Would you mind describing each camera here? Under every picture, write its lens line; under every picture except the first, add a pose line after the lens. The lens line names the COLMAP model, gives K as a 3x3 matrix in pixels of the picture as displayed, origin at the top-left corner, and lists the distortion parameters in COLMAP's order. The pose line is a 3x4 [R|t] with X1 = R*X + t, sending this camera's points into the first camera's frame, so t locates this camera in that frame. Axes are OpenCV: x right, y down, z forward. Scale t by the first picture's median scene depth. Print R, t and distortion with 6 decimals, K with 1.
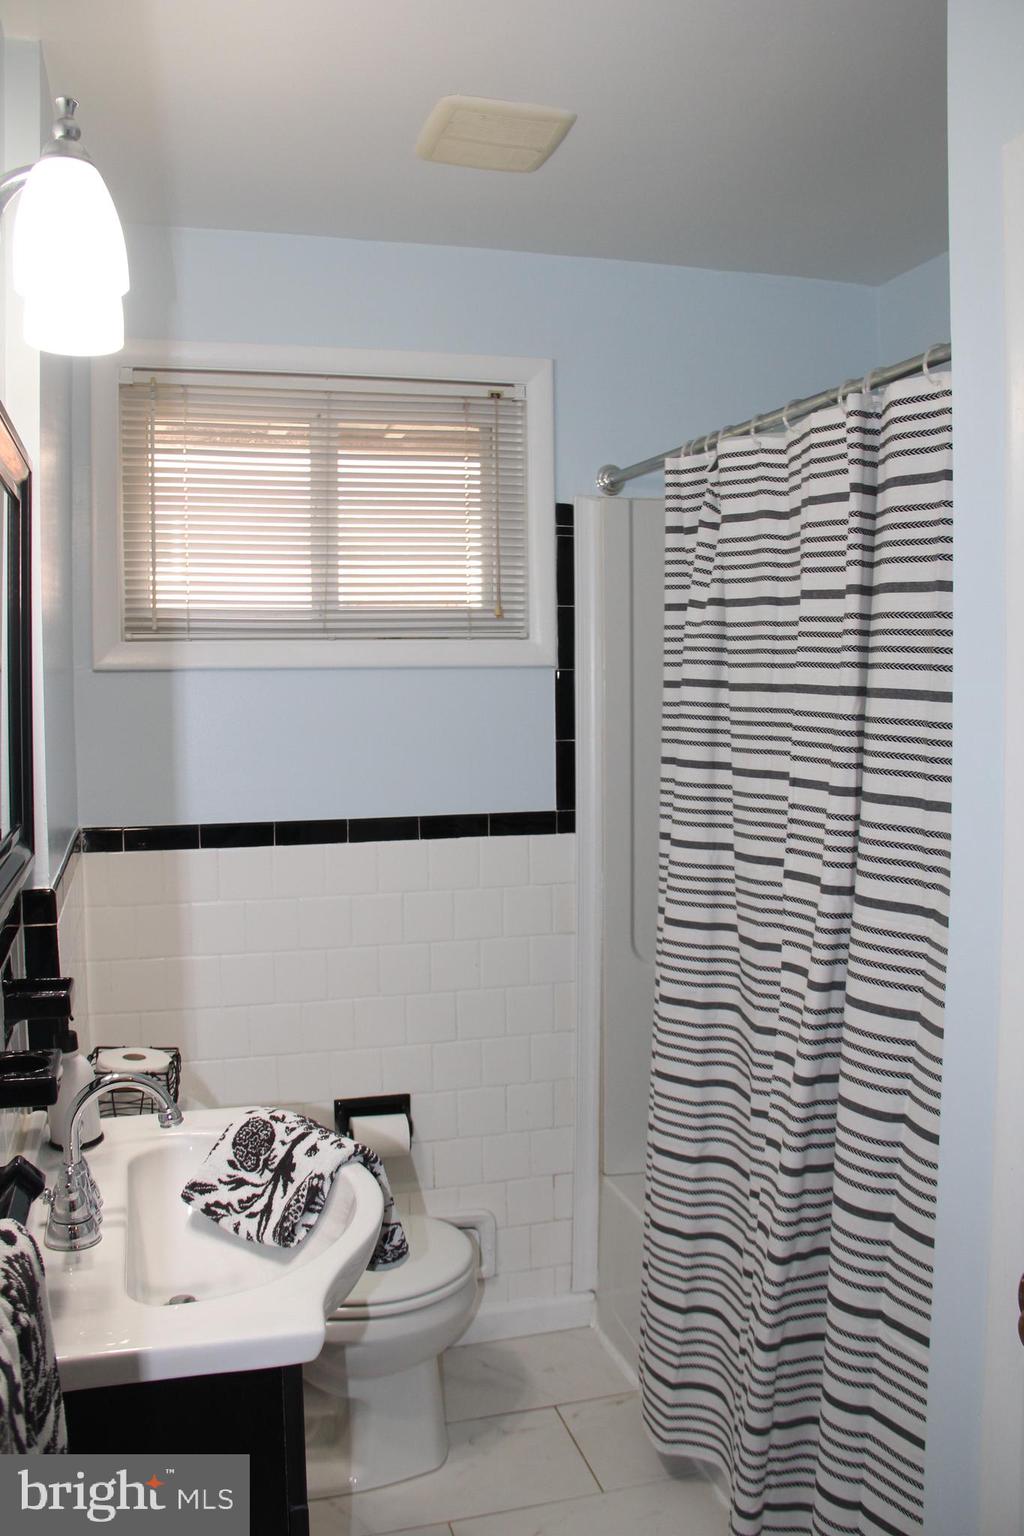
lens RADIAL K [[1271.4, 0, 509.4], [0, 1271.4, 727.6], [0, 0, 1]] dist [-0.172077, 0.127829]
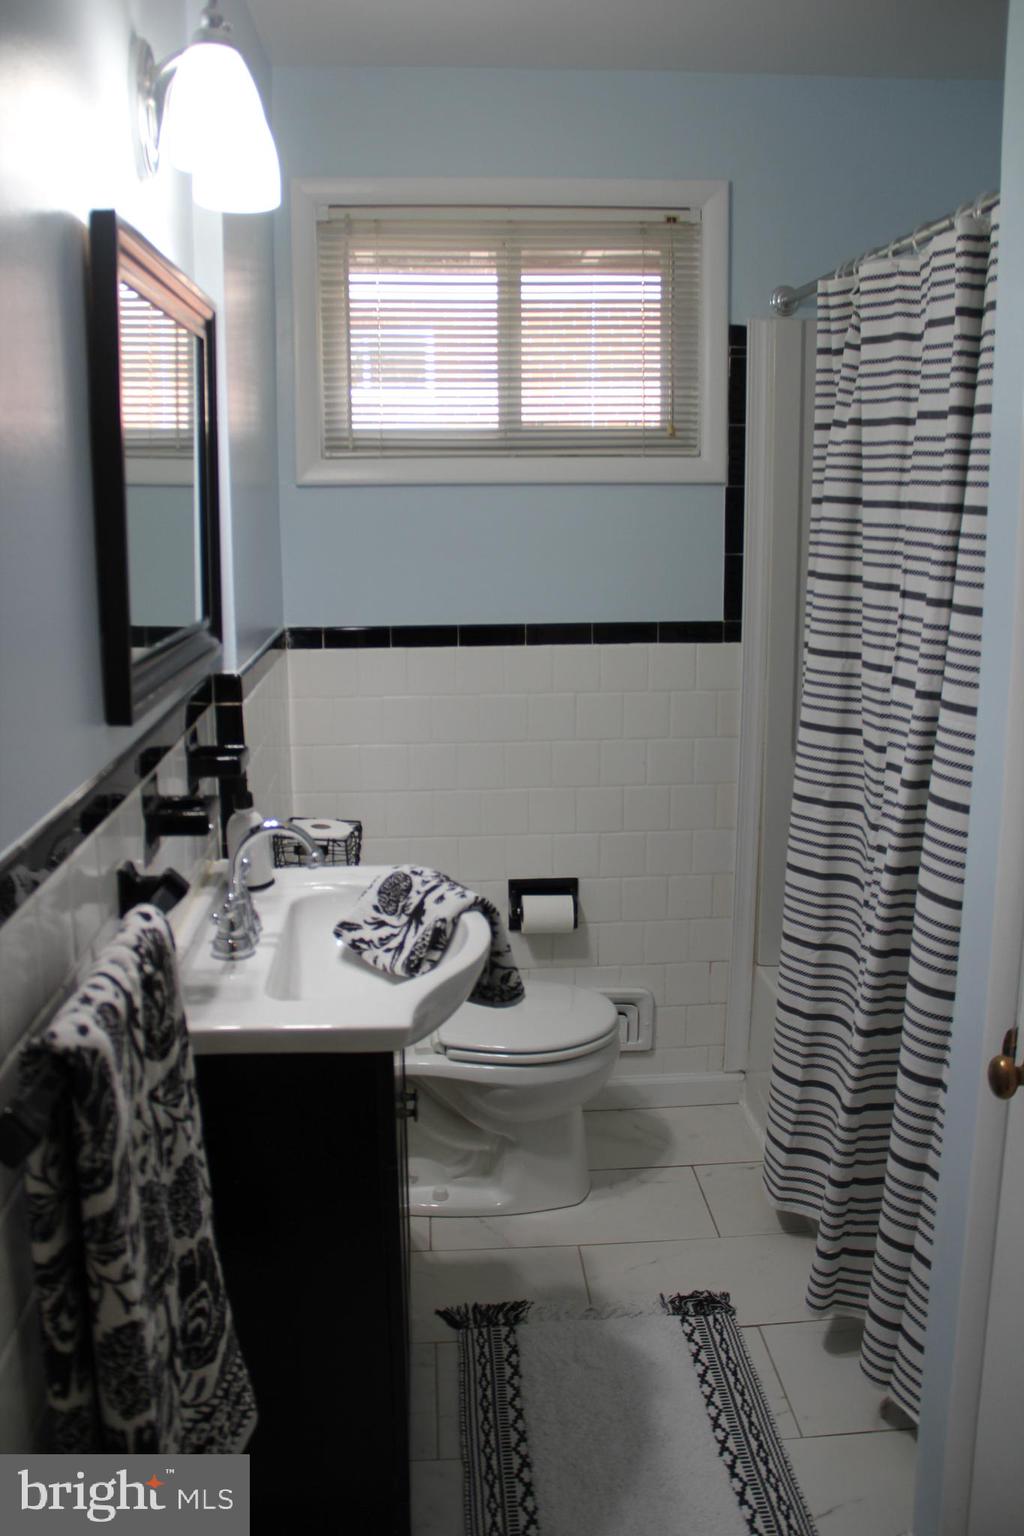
lens RADIAL K [[1288.5, 0, 512.0], [0, 1288.5, 703.8], [0, 0, 1]] dist [-0.158119, 0.133532]
pose [[0.978297, 0.035312, -0.204177, 0.114898], [-0.010248, 0.992411, 0.122534, 0.006753], [0.206954, -0.117783, 0.971235, -0.106906]]
